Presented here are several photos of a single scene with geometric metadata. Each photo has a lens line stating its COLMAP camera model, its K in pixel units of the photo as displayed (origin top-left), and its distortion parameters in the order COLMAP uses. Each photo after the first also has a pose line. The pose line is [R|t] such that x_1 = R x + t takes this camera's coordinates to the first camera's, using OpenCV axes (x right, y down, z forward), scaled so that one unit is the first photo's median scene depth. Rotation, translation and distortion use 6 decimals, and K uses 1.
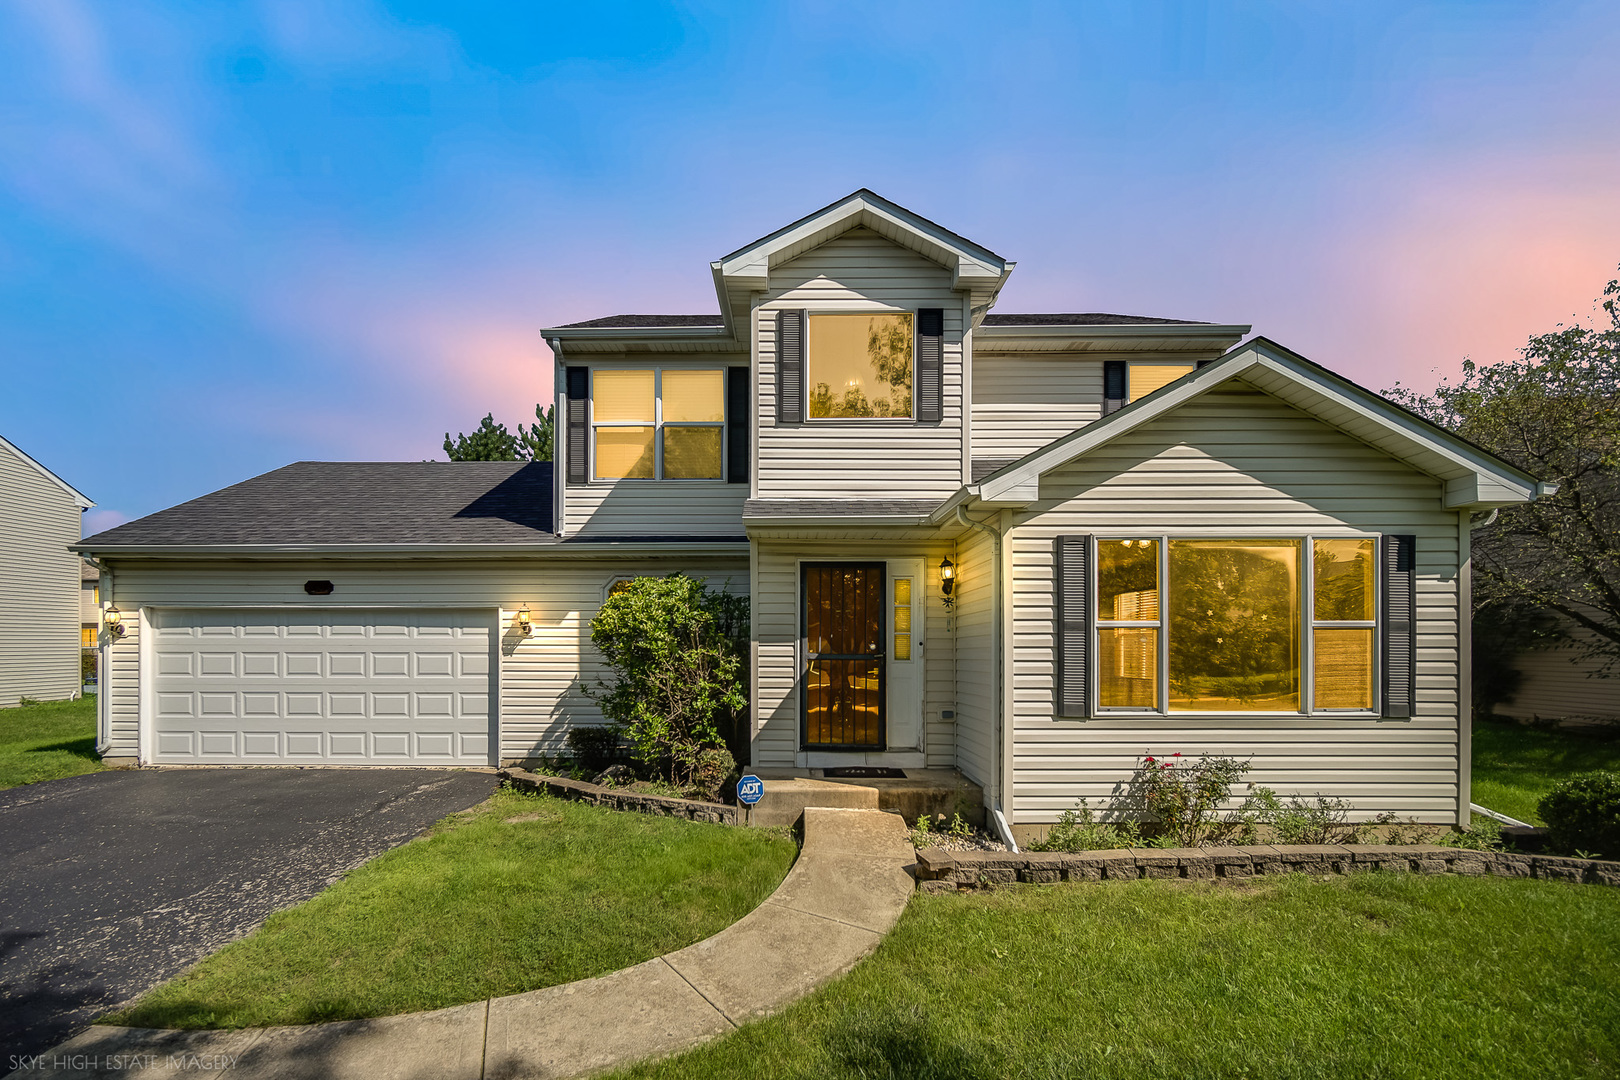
lens RADIAL K [[637.9, 0, 810.0], [0, 637.9, 540.0], [0, 0, 1]] dist [-0.001055, 0.000160]
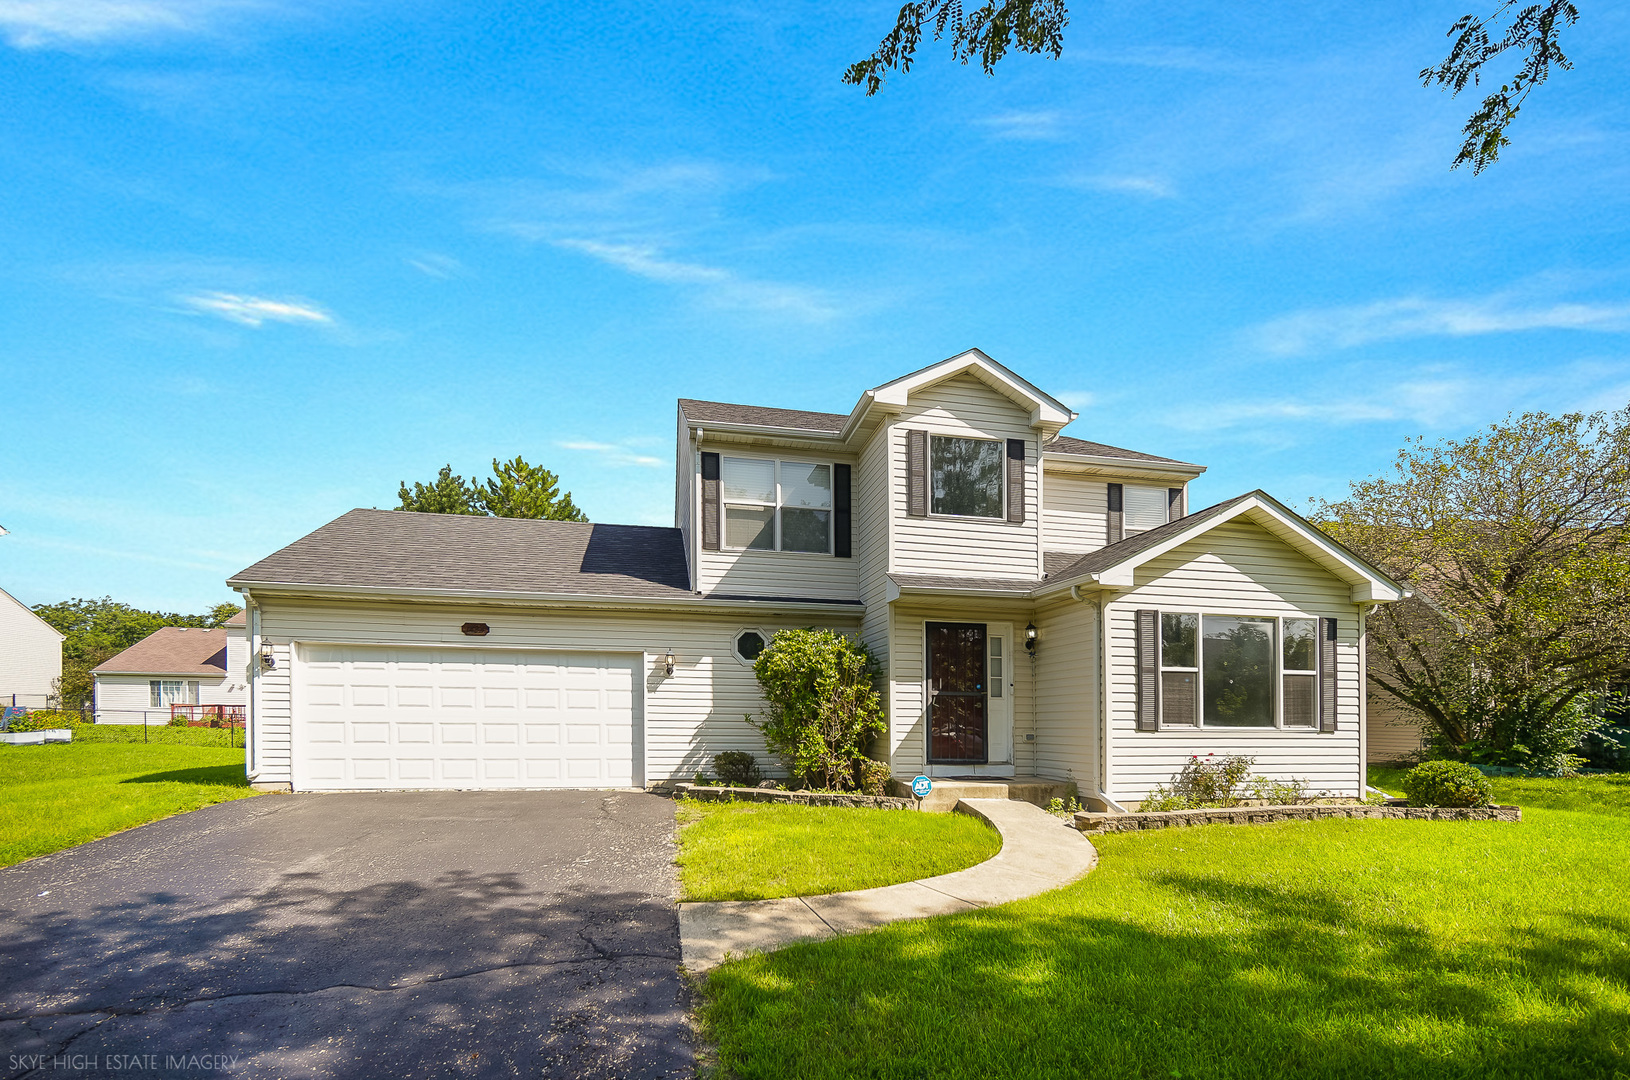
lens RADIAL K [[629.1, 0, 814.5], [0, 629.1, 591.4], [0, 0, 1]] dist [-0.000422, -0.000193]
pose [[0.982135, 0.046988, 0.182218, -0.475552], [-0.041935, 0.998624, -0.031491, 0.021843], [-0.183447, 0.023288, 0.982754, -0.238429]]
